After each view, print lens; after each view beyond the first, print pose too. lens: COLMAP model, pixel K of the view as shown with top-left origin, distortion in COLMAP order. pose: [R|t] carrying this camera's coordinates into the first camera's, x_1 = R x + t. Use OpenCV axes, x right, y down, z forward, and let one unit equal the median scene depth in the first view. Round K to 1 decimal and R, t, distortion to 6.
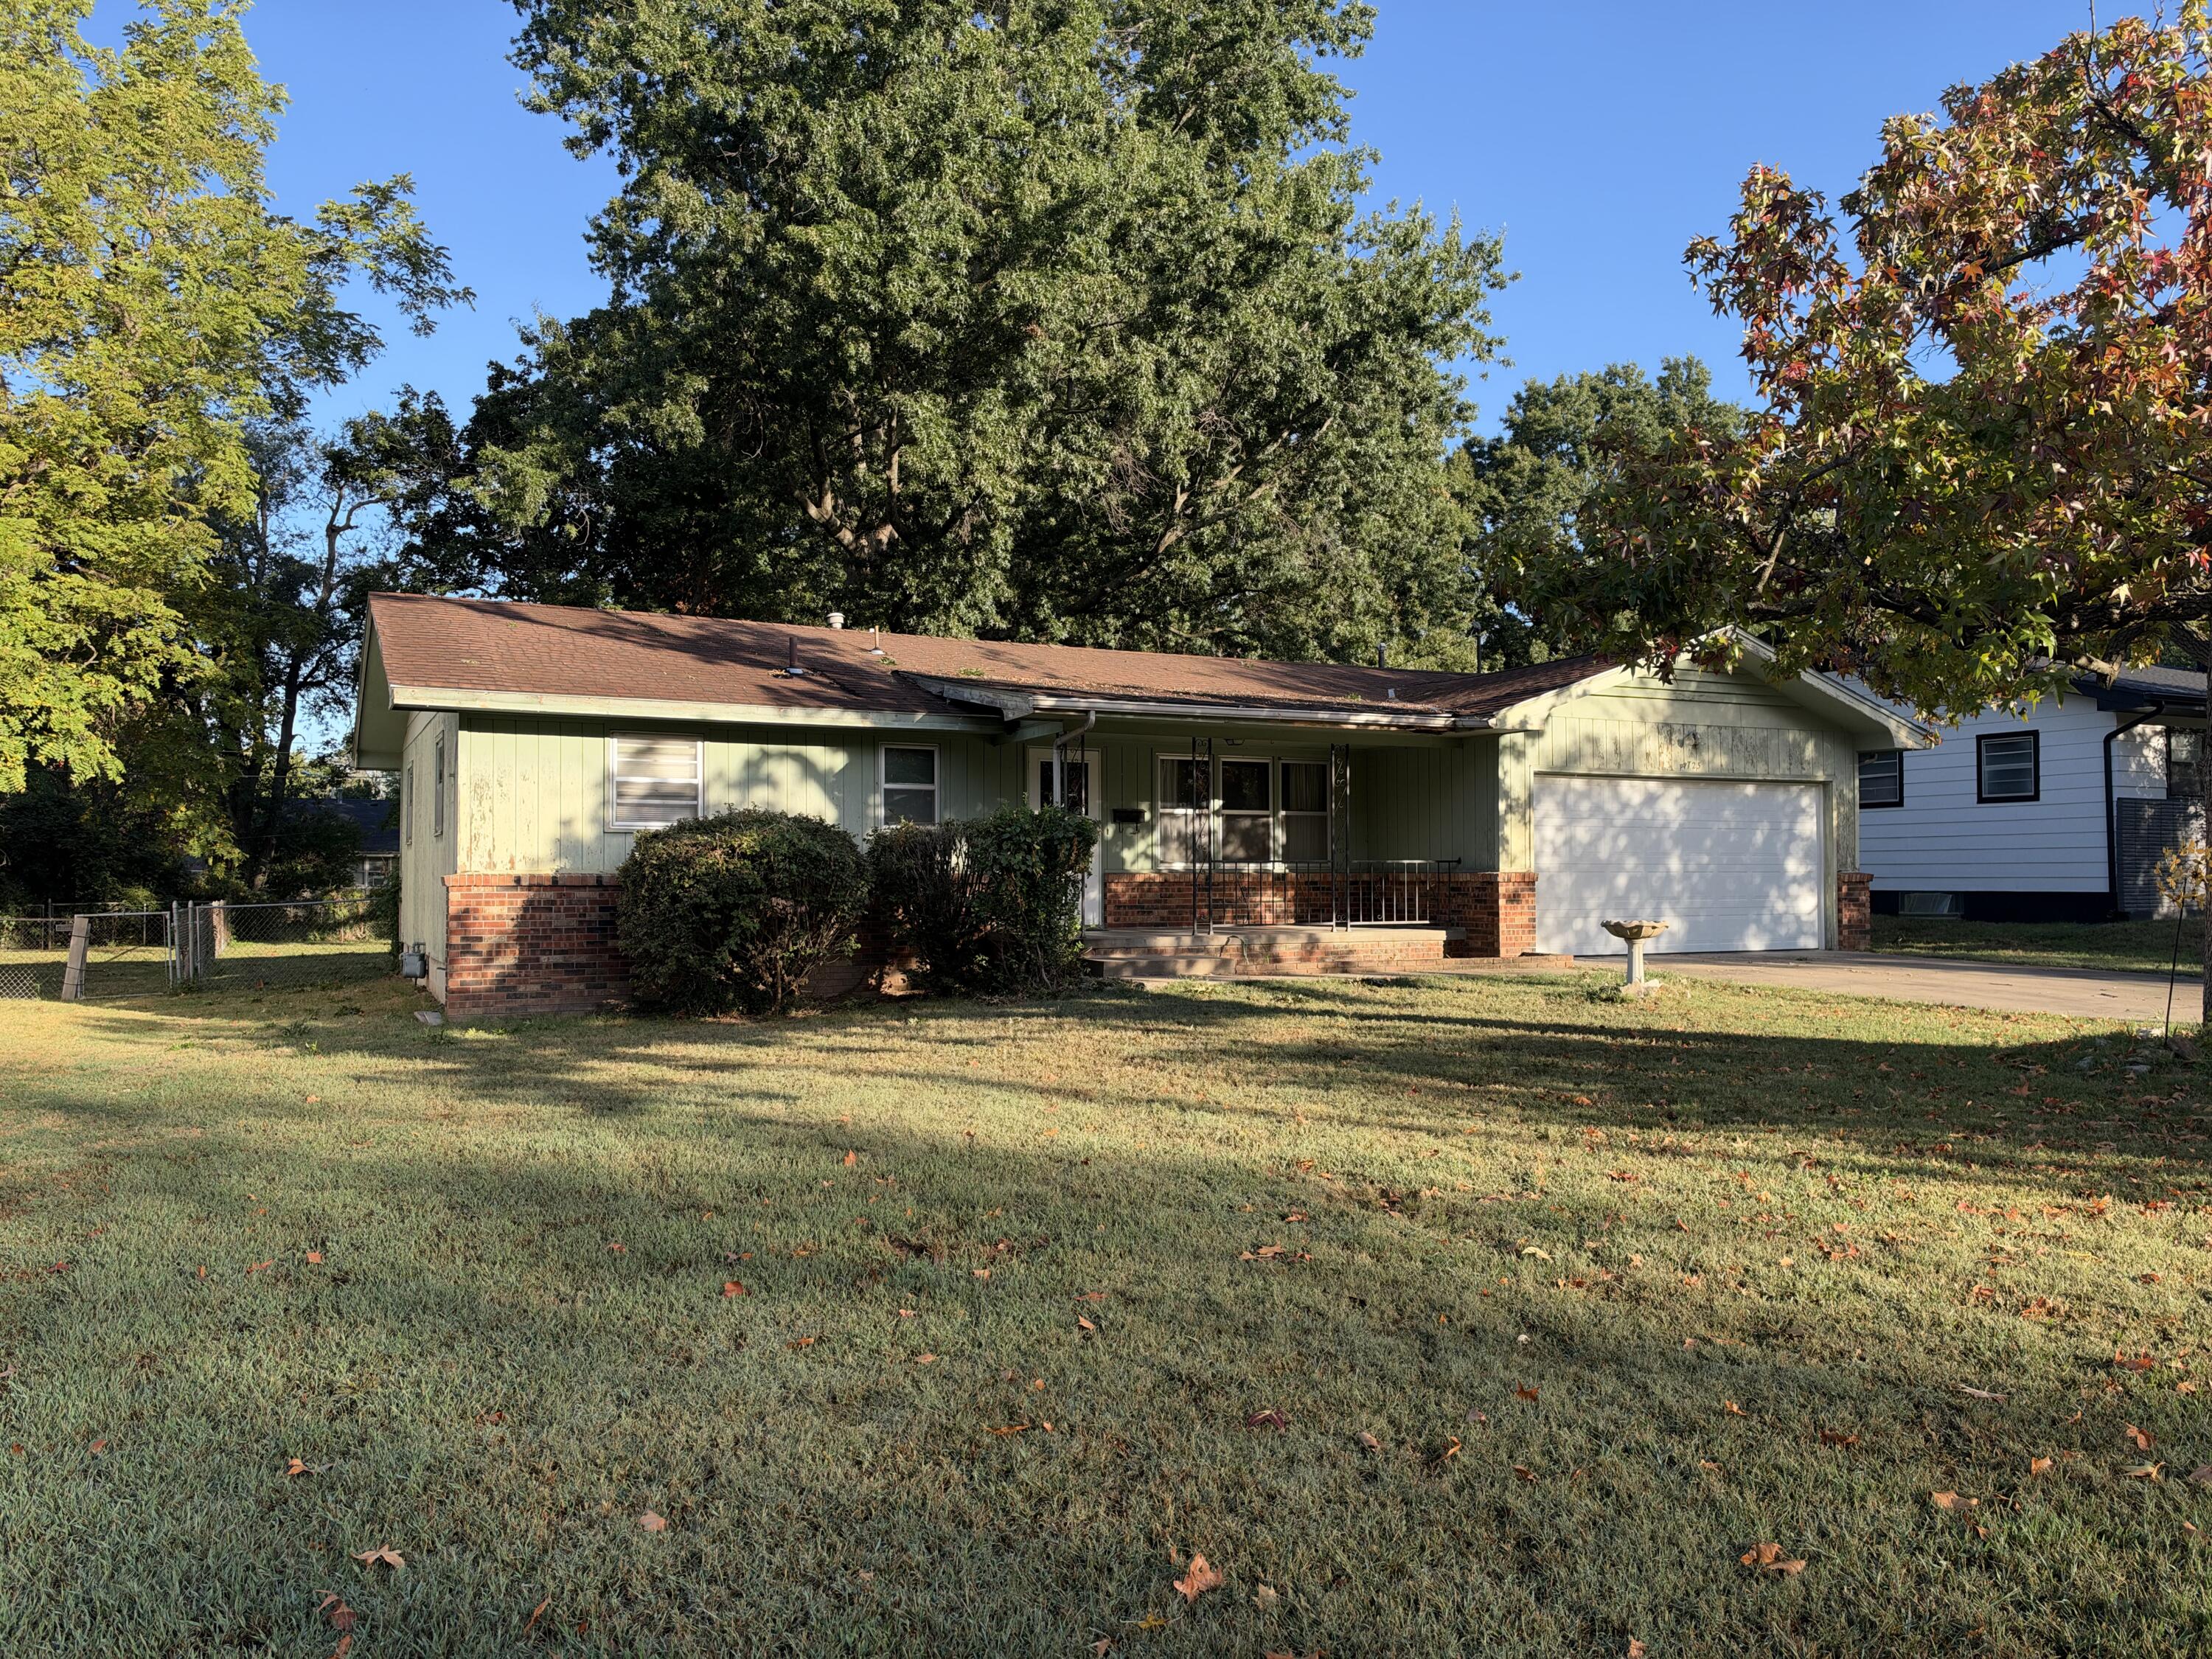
lens RADIAL K [[1546.2, 0, 1106.0], [0, 1546.2, 829.5], [0, 0, 1]] dist [0.162534, -0.197627]
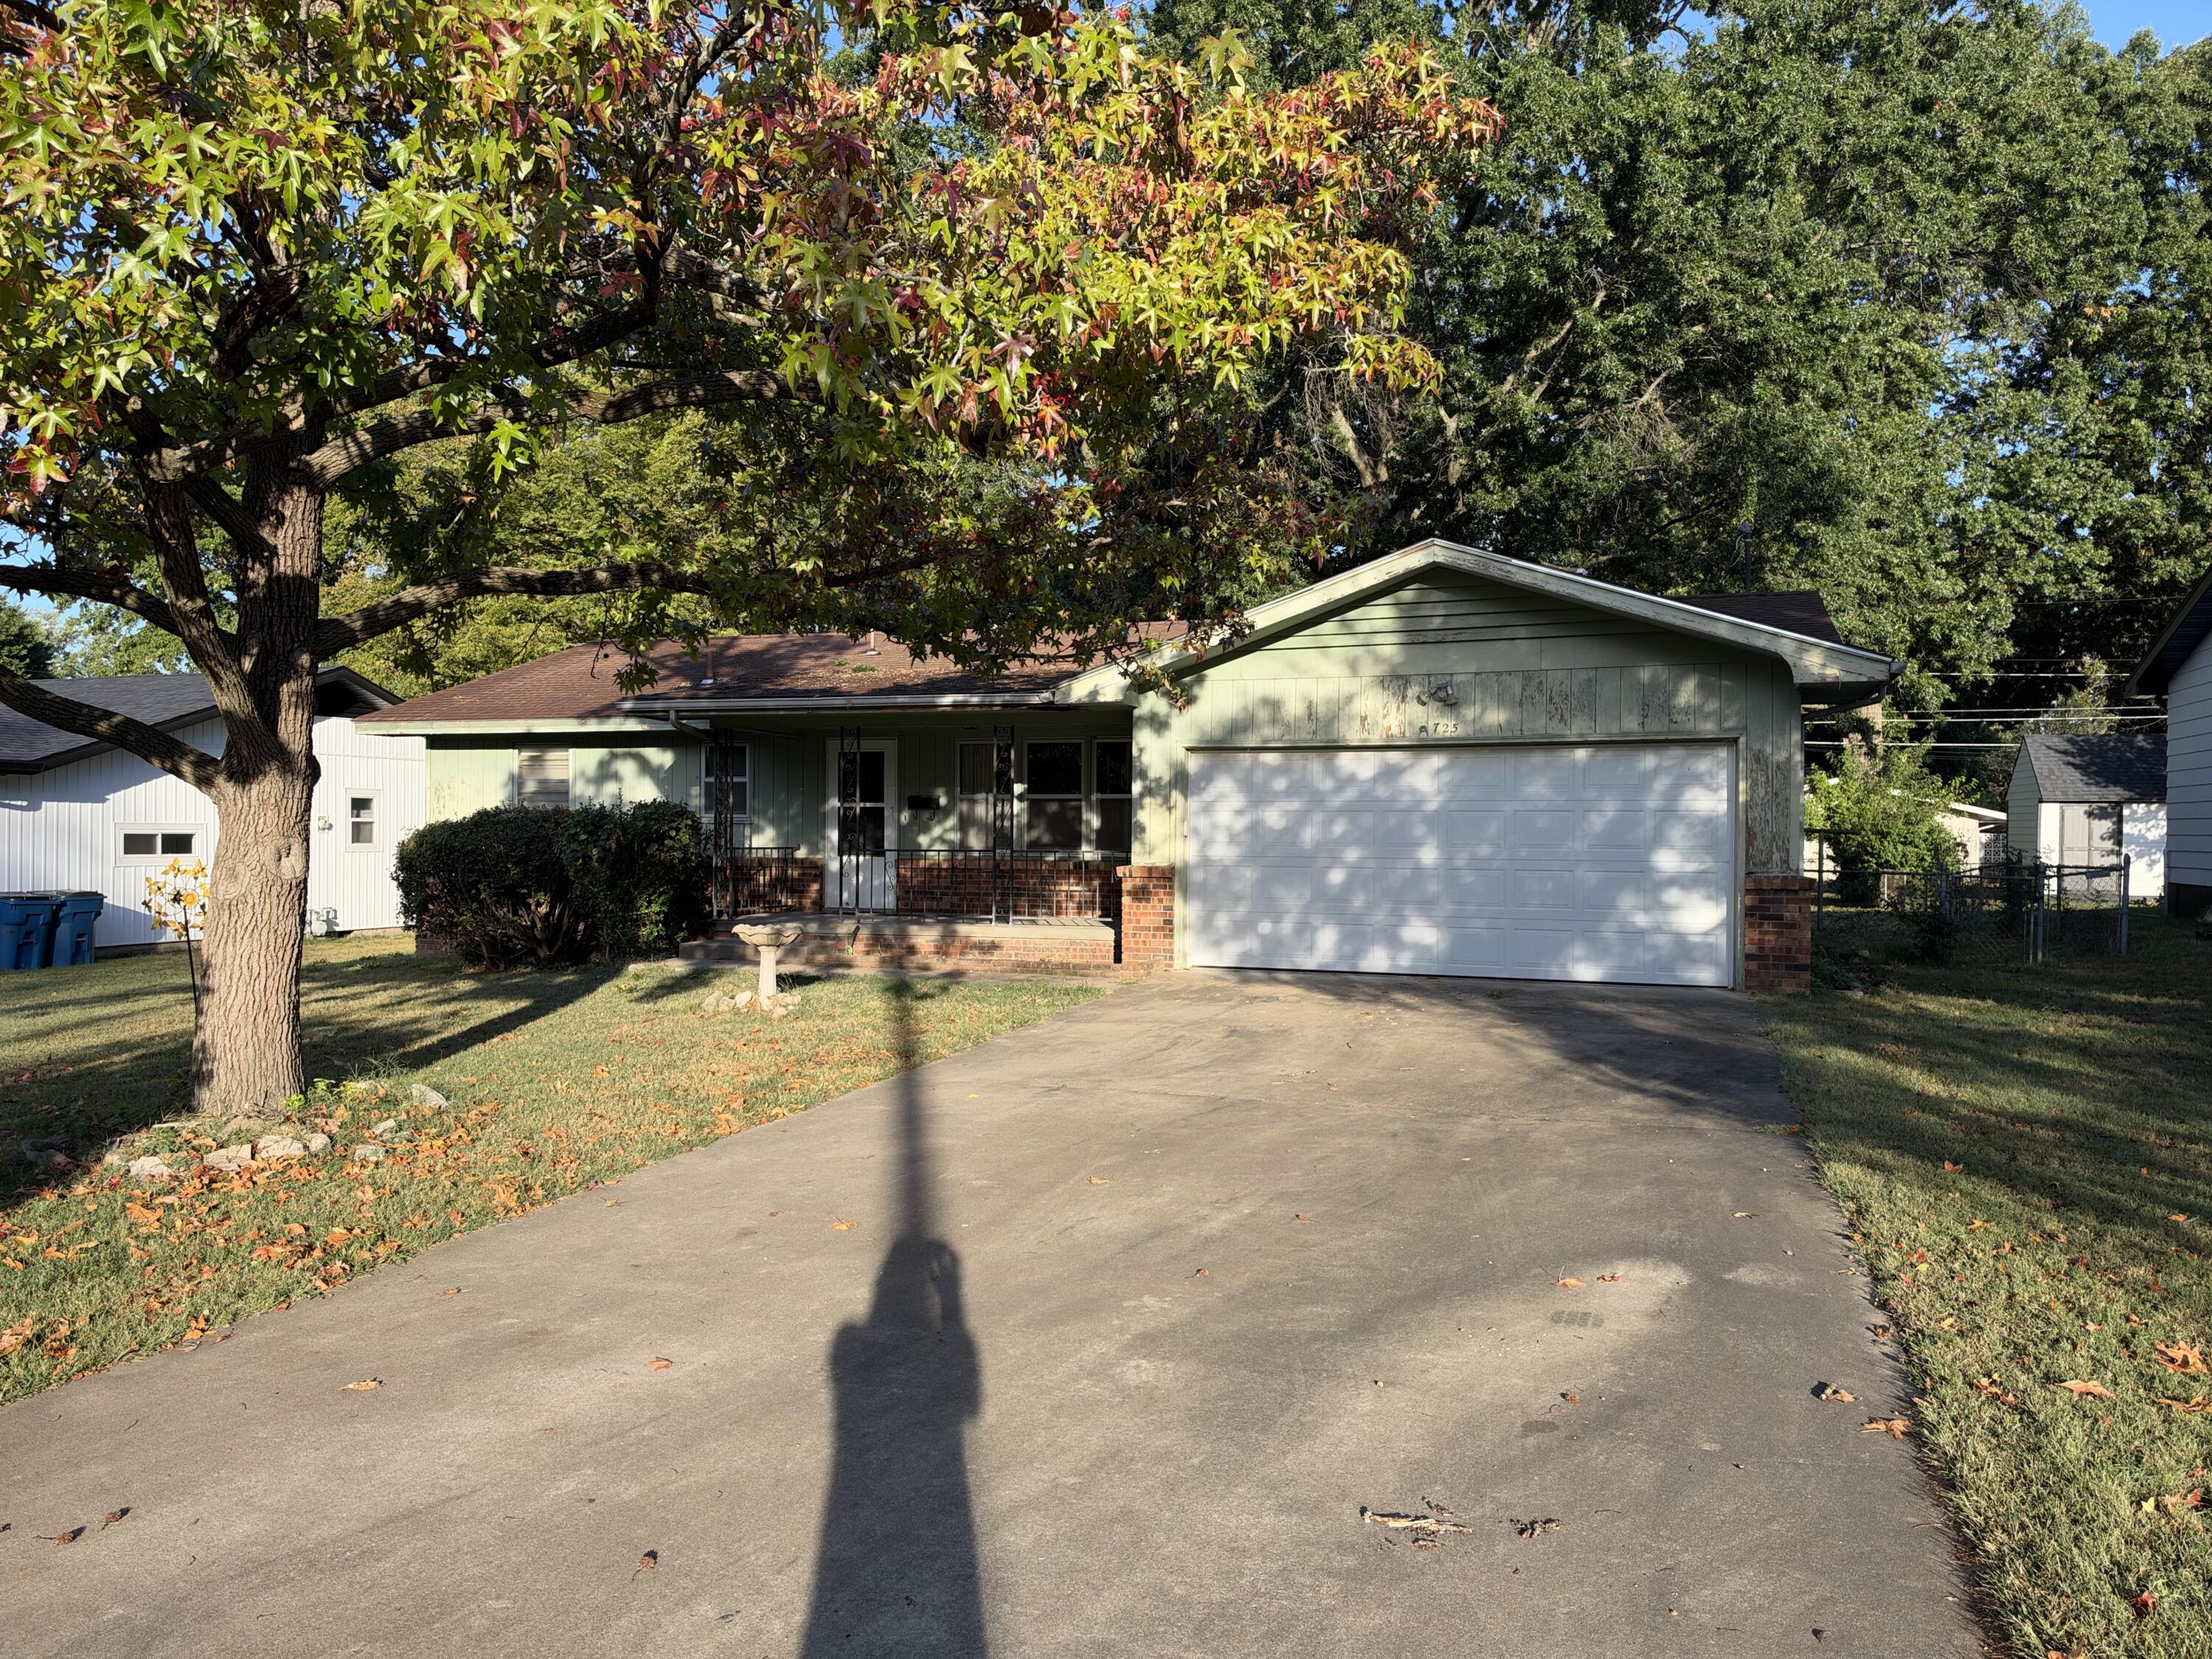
lens RADIAL K [[1546.2, 0, 1106.0], [0, 1546.2, 829.5], [0, 0, 1]] dist [0.162534, -0.197627]
pose [[0.710353, 0.003020, -0.703839, 0.801194], [0.011144, 0.999817, 0.015537, -0.004966], [0.703757, -0.018880, 0.710189, 0.362494]]
